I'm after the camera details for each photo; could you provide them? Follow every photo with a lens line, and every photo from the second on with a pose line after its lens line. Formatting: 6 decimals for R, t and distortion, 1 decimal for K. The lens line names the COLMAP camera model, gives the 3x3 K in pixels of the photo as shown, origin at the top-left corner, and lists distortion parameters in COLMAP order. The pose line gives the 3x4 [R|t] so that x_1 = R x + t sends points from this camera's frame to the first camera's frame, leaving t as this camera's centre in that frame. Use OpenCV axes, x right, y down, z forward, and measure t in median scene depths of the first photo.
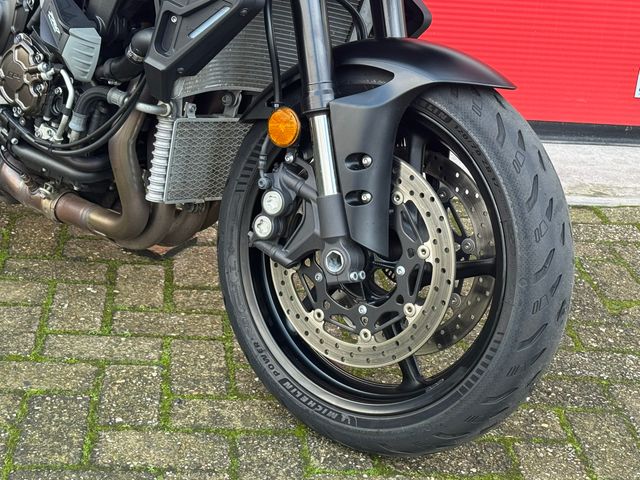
lens RADIAL K [[1284.0, 0, 318.6], [0, 1284.0, 223.9], [0, 0, 1]] dist [0.159448, 0.000000]
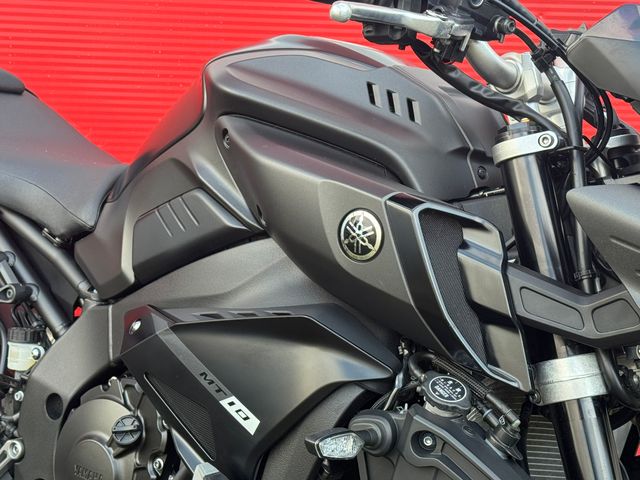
lens RADIAL K [[1284.0, 0, 305.1], [0, 1284.0, 219.0], [0, 0, 1]] dist [0.159448, 0.000000]
pose [[0.998852, -0.045039, 0.016300, -0.148292], [0.047062, 0.986154, -0.159017, -0.189368], [-0.008912, 0.159601, 0.987141, 0.278965]]
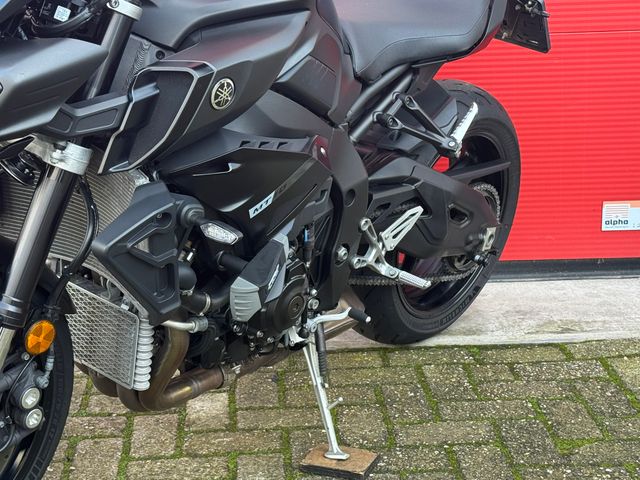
lens RADIAL K [[1284.0, 0, 300.0], [0, 1284.0, 217.1], [0, 0, 1]] dist [0.159448, 0.000000]
pose [[0.993797, -0.086128, -0.070348, 0.135639], [0.077543, 0.990125, -0.116788, -0.013179], [0.079712, 0.110608, 0.990662, -0.043299]]
